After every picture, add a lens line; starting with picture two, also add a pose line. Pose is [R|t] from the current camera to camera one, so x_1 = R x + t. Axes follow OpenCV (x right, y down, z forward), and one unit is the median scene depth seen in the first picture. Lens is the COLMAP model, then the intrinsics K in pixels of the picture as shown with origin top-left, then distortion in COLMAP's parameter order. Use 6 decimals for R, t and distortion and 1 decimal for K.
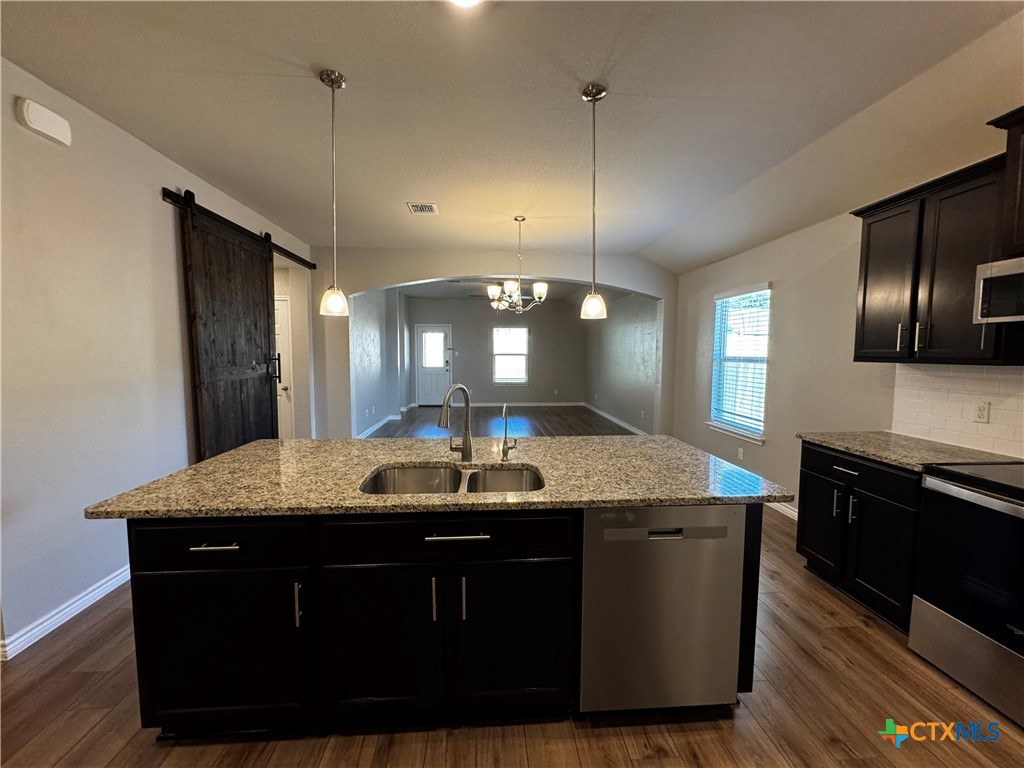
lens RADIAL K [[410.7, 0, 512.0], [0, 410.7, 384.0], [0, 0, 1]] dist [-0.001555, -0.000228]
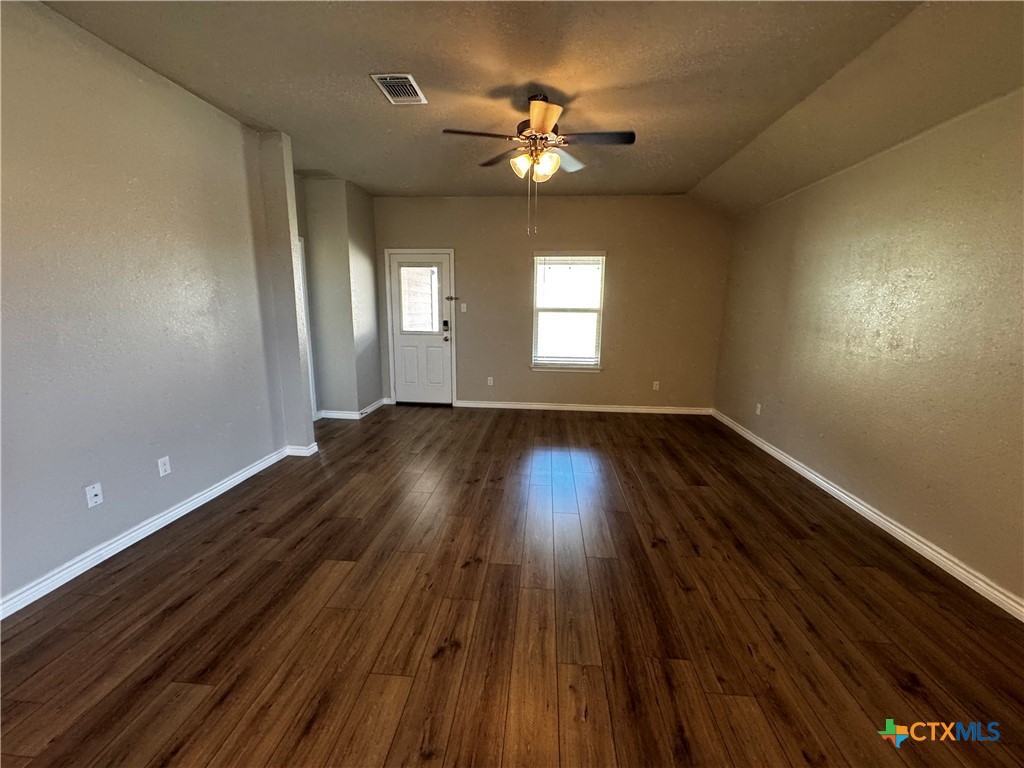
lens RADIAL K [[410.7, 0, 512.0], [0, 410.7, 384.0], [0, 0, 1]] dist [-0.001555, -0.000228]
pose [[0.987953, 0.038279, -0.149943, 0.007536], [-0.021520, 0.993494, 0.111833, -0.036958], [0.153248, -0.107259, 0.982350, 0.487752]]
